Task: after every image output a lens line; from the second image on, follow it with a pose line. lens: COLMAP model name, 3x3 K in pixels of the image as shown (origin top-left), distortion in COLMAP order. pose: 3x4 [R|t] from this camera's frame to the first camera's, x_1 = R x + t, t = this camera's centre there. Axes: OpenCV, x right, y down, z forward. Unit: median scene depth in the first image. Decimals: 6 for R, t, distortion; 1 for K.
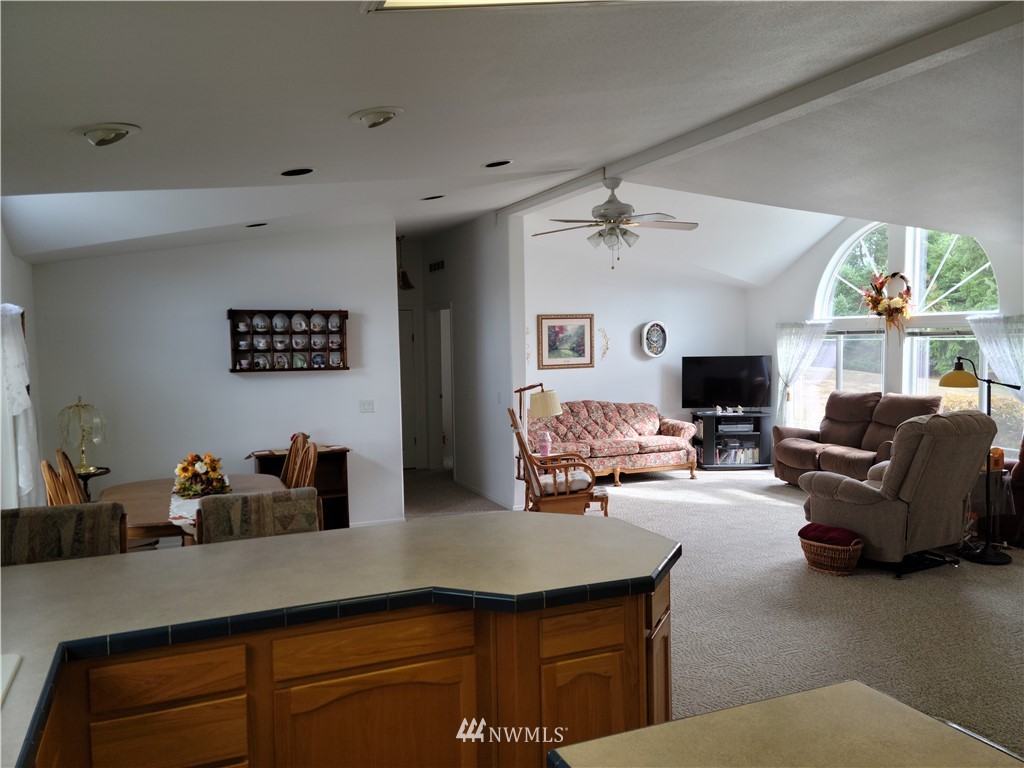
lens RADIAL K [[816.0, 0, 512.7], [0, 816.0, 398.3], [0, 0, 1]] dist [0.067856, -0.003234]
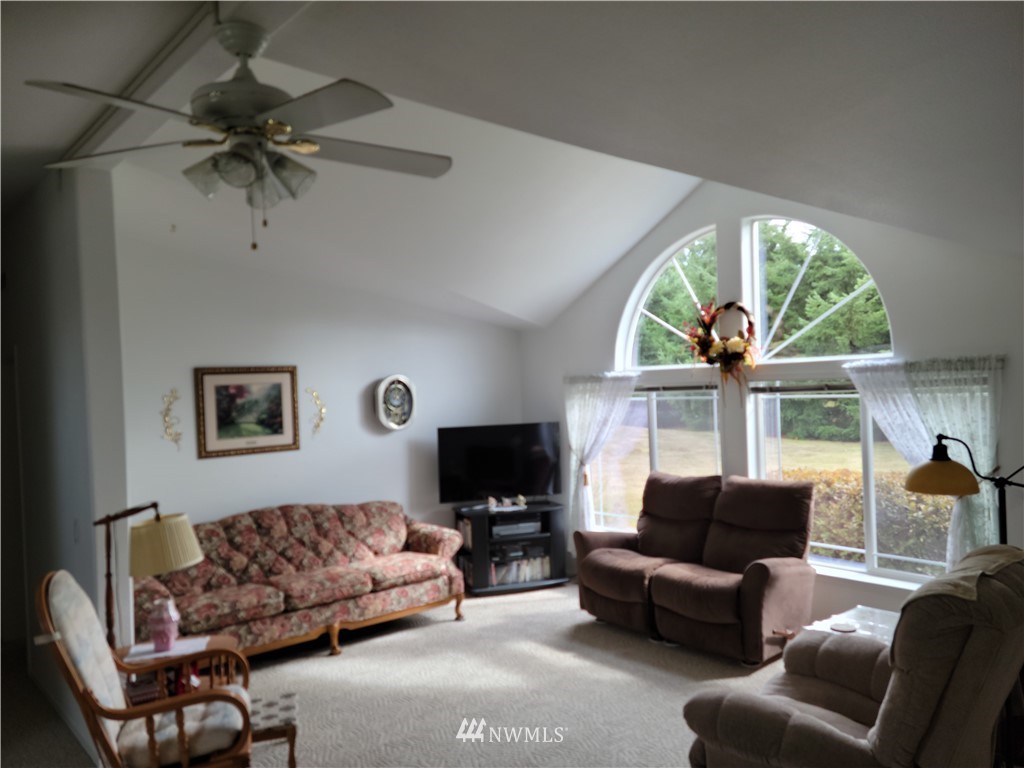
lens RADIAL K [[816.0, 0, 512.7], [0, 816.0, 398.3], [0, 0, 1]] dist [0.067856, -0.003234]
pose [[0.958179, -0.022539, 0.285280, 0.080634], [0.042253, 0.997110, -0.063136, -0.032012], [-0.283033, 0.072549, 0.956362, 0.360509]]
